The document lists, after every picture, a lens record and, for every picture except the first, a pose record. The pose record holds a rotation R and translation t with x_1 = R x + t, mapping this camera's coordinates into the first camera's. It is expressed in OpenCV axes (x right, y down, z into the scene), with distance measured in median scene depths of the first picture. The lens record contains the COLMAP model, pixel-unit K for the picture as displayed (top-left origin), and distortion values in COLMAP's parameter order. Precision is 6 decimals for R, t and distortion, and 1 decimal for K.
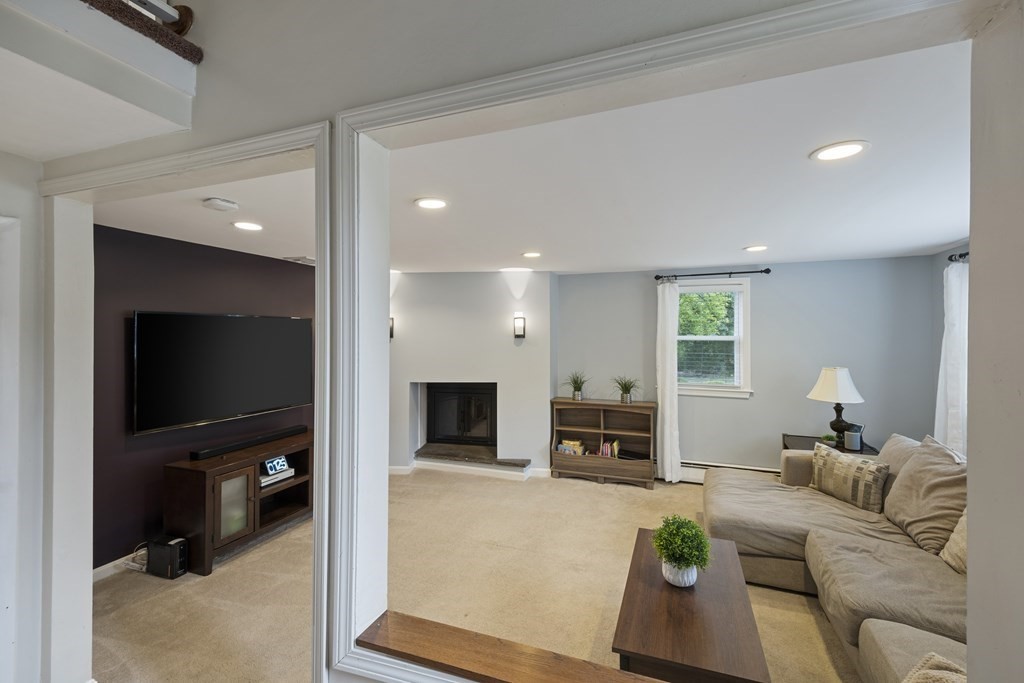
lens RADIAL K [[434.1, 0, 512.0], [0, 434.1, 335.7], [0, 0, 1]] dist [0.001777, -0.003452]
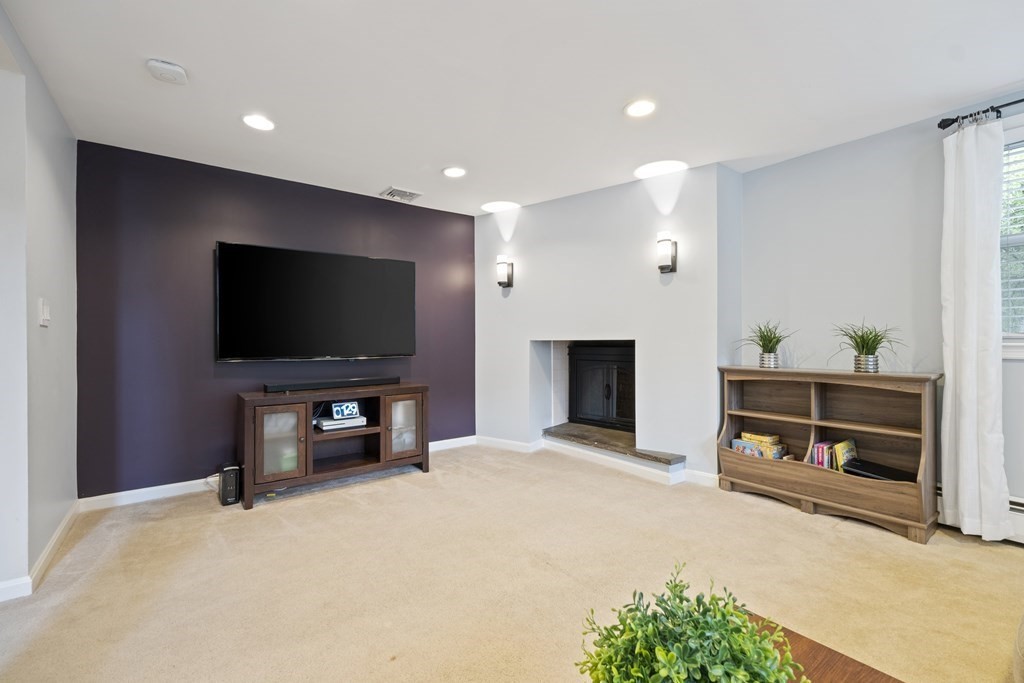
lens RADIAL K [[434.1, 0, 515.5], [0, 434.1, 343.2], [0, 0, 1]] dist [0.001777, -0.003452]
pose [[0.846576, 0.000418, -0.532268, 0.186713], [0.001446, 0.999994, 0.003085, 0.119489], [0.532266, -0.003381, 0.846570, 0.324079]]
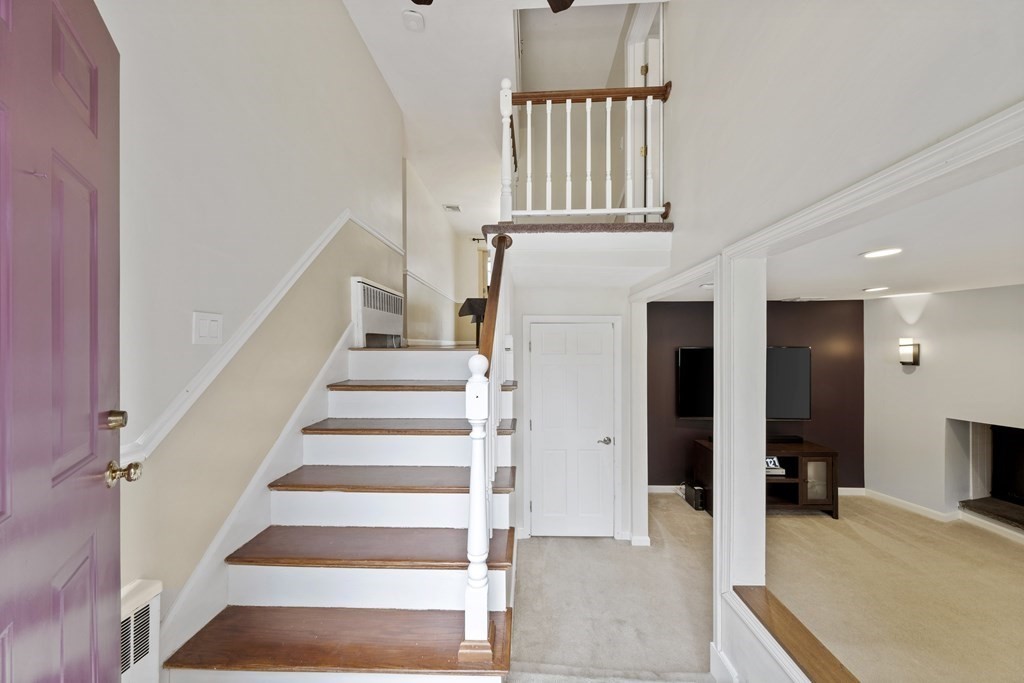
lens RADIAL K [[338.7, 0, 514.0], [0, 338.7, 344.0], [0, 0, 1]] dist [-0.010665, -0.000049]
pose [[0.300835, -0.002798, -0.953672, 0.150987], [0.002758, 0.999994, -0.002064, -0.045774], [0.953672, -0.002009, 0.300841, -0.031178]]
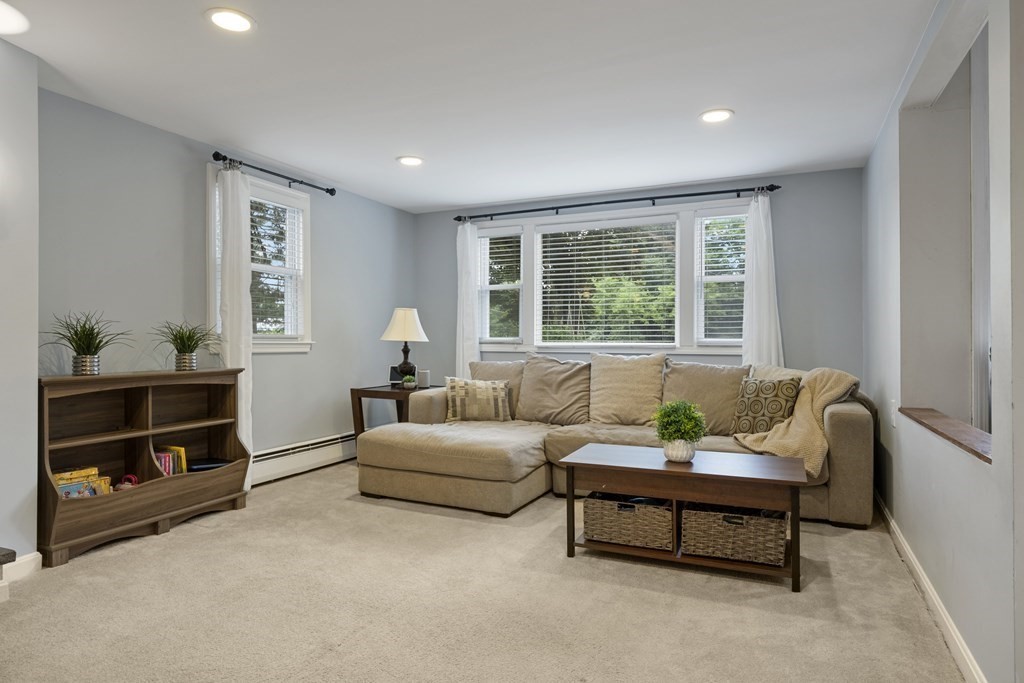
lens RADIAL K [[587.5, 0, 513.8], [0, 587.5, 341.4], [0, 0, 1]] dist [-0.008034, -0.000722]
pose [[0.058107, -0.002237, 0.998308, -0.453554], [-0.001100, 0.999997, 0.002305, 0.119328], [-0.998310, -0.001232, 0.058104, 0.564954]]
